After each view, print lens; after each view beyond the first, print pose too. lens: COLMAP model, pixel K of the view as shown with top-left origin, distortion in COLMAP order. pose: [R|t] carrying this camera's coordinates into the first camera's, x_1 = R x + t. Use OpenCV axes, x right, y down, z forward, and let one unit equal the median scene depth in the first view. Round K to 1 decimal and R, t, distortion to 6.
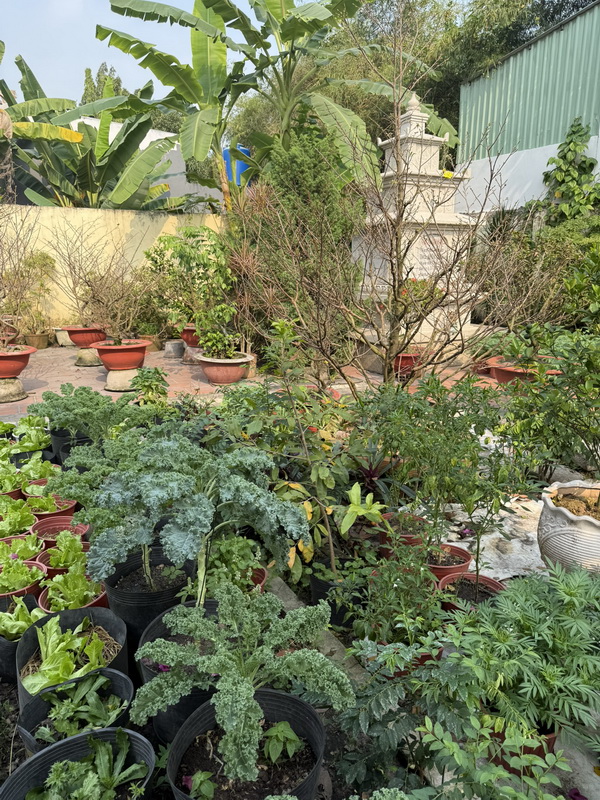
lens RADIAL K [[555.6, 0, 300.7], [0, 555.6, 398.6], [0, 0, 1]] dist [0.034501, -0.036964]
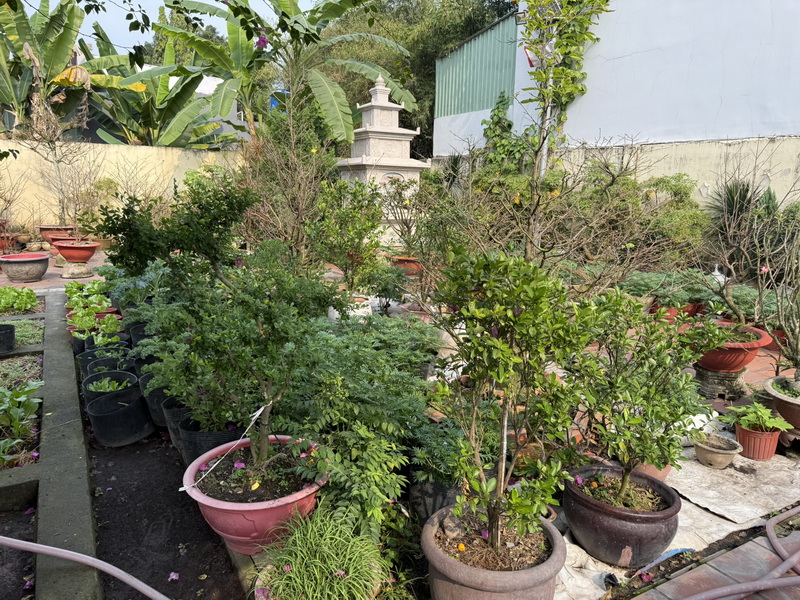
lens RADIAL K [[555.6, 0, 402.7], [0, 555.6, 294.3], [0, 0, 1]] dist [0.034501, -0.036964]
pose [[0.998809, 0.009634, 0.047839, 0.165249], [-0.007334, 0.998819, -0.048038, 0.068636], [-0.048245, 0.047630, 0.997699, -0.328216]]
